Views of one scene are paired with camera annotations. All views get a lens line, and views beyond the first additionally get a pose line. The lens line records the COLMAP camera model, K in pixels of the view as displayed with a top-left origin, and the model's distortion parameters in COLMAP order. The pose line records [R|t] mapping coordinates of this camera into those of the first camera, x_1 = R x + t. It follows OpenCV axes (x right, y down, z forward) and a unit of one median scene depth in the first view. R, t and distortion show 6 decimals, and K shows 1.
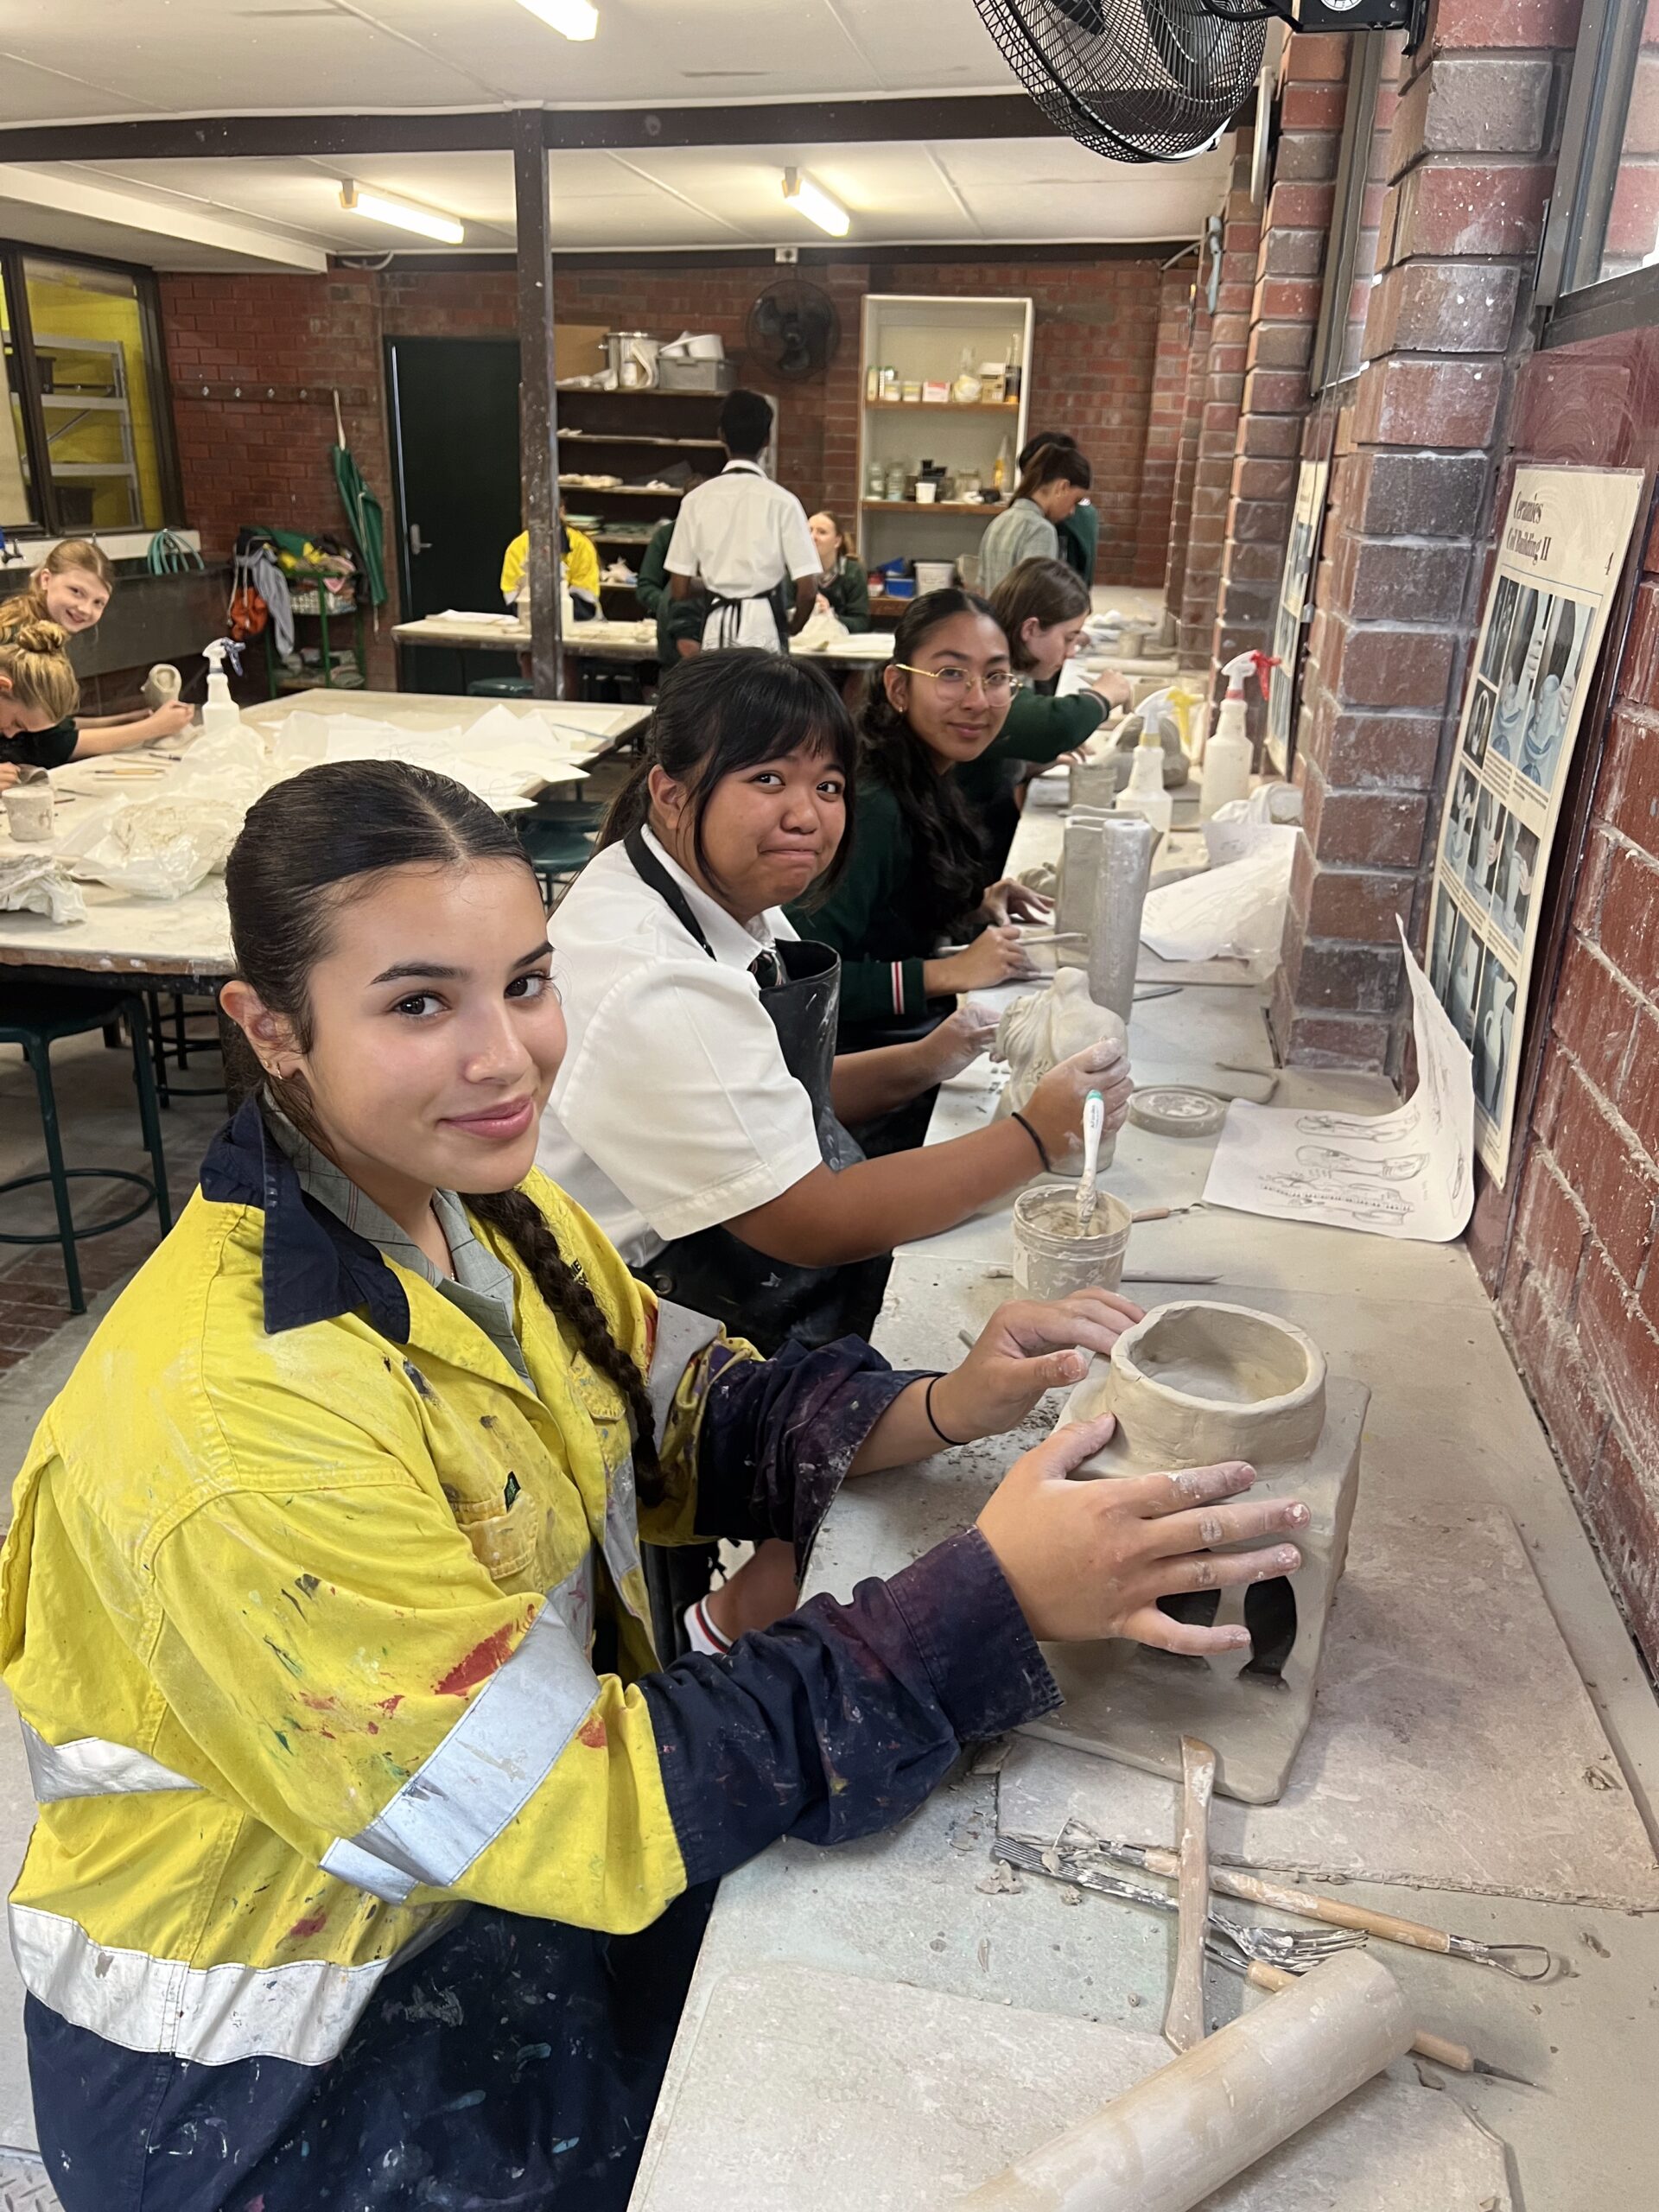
lens RADIAL K [[1677.9, 0, 836.5], [0, 1677.9, 1110.6], [0, 0, 1]] dist [0.010571, 0.000231]
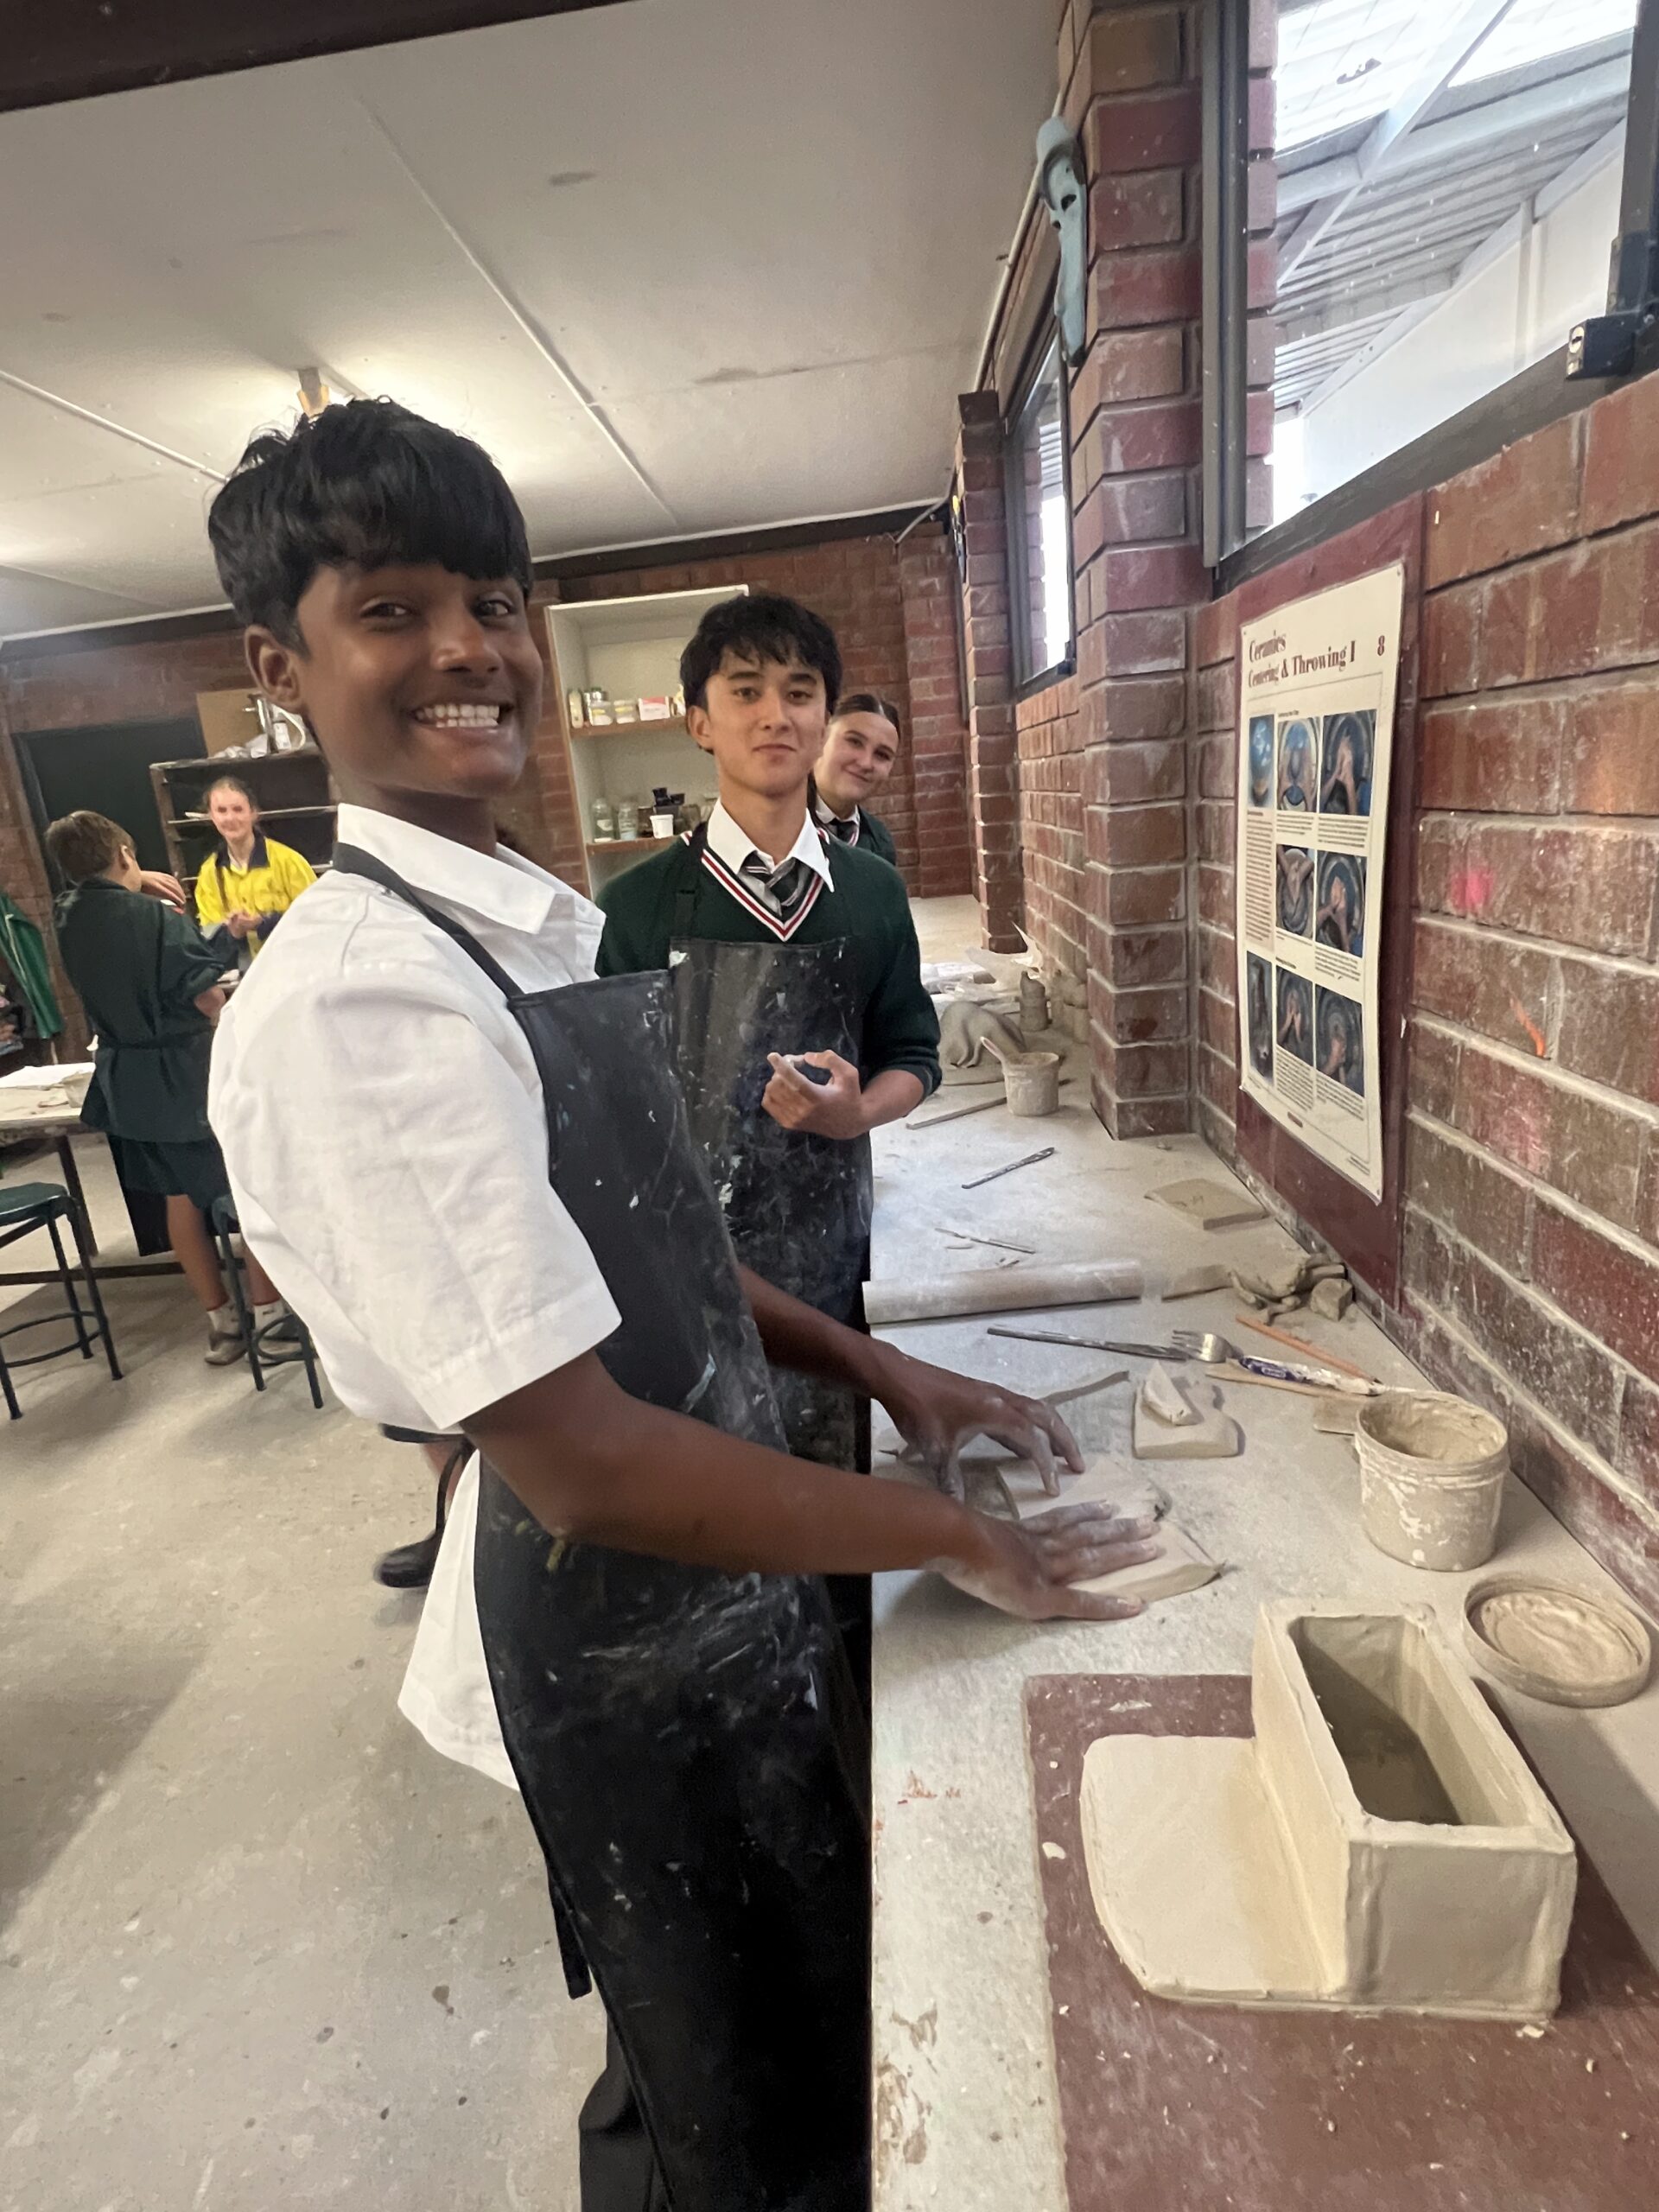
lens RADIAL K [[1161.3, 0, 822.3], [0, 1161.3, 1103.3], [0, 0, 1]] dist [-0.003584, -0.000060]
pose [[0.985175, -0.151801, 0.079914, 0.064005], [0.159707, 0.981655, -0.104150, -0.159556], [-0.062638, 0.115369, 0.991346, 0.439014]]
